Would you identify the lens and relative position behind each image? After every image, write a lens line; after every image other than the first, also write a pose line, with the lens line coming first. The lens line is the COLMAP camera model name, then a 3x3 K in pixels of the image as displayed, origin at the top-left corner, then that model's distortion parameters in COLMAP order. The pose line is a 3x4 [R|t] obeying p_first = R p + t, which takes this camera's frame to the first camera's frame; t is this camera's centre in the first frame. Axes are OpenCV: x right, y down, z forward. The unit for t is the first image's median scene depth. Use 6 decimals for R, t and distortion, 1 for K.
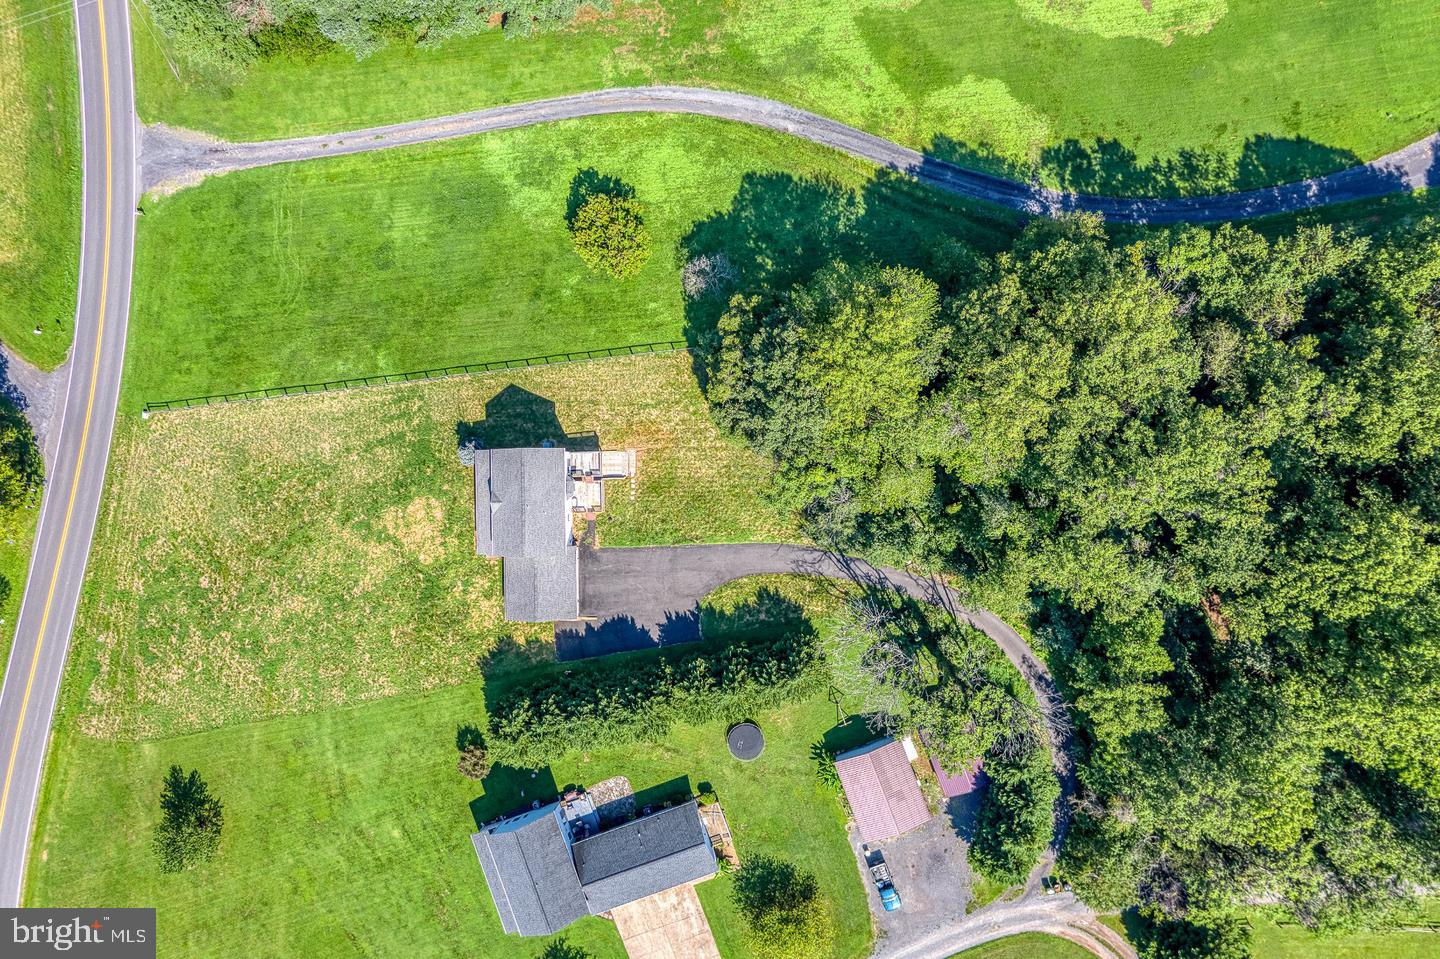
lens RADIAL K [[1103.9, 0, 727.9], [0, 1103.9, 494.3], [0, 0, 1]] dist [-0.000029, 0.010334]
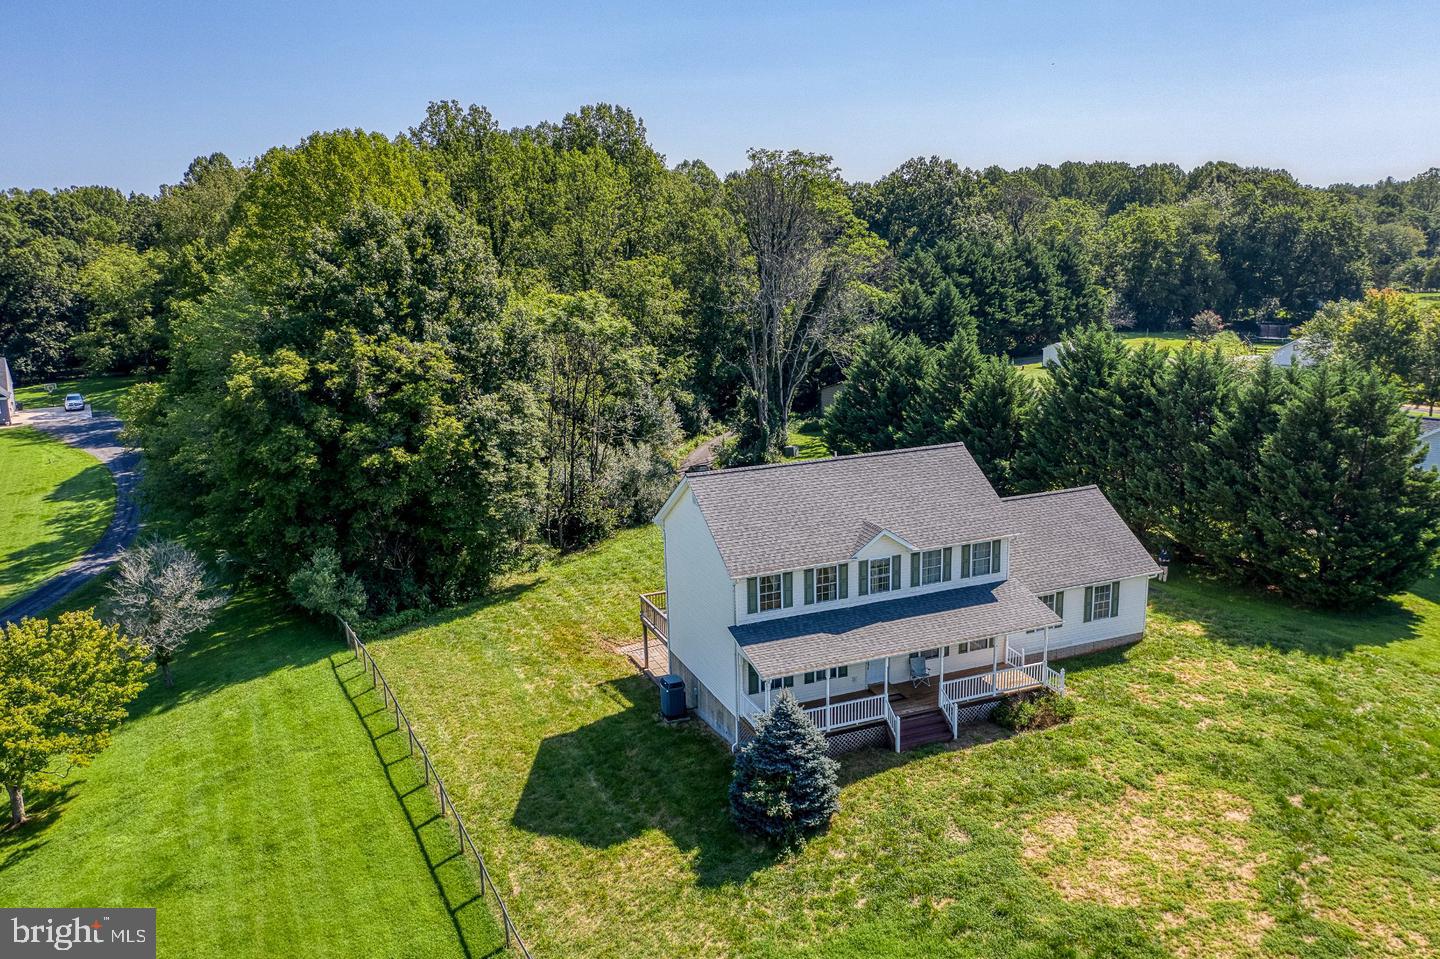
lens RADIAL K [[1103.9, 0, 720.5], [0, 1103.9, 481.9], [0, 0, 1]] dist [-0.000029, 0.010334]
pose [[-0.355684, -0.155191, 0.921632, -0.450593], [0.933714, -0.102096, 0.343155, -0.134542], [0.040840, 0.982595, 0.181217, 0.851178]]
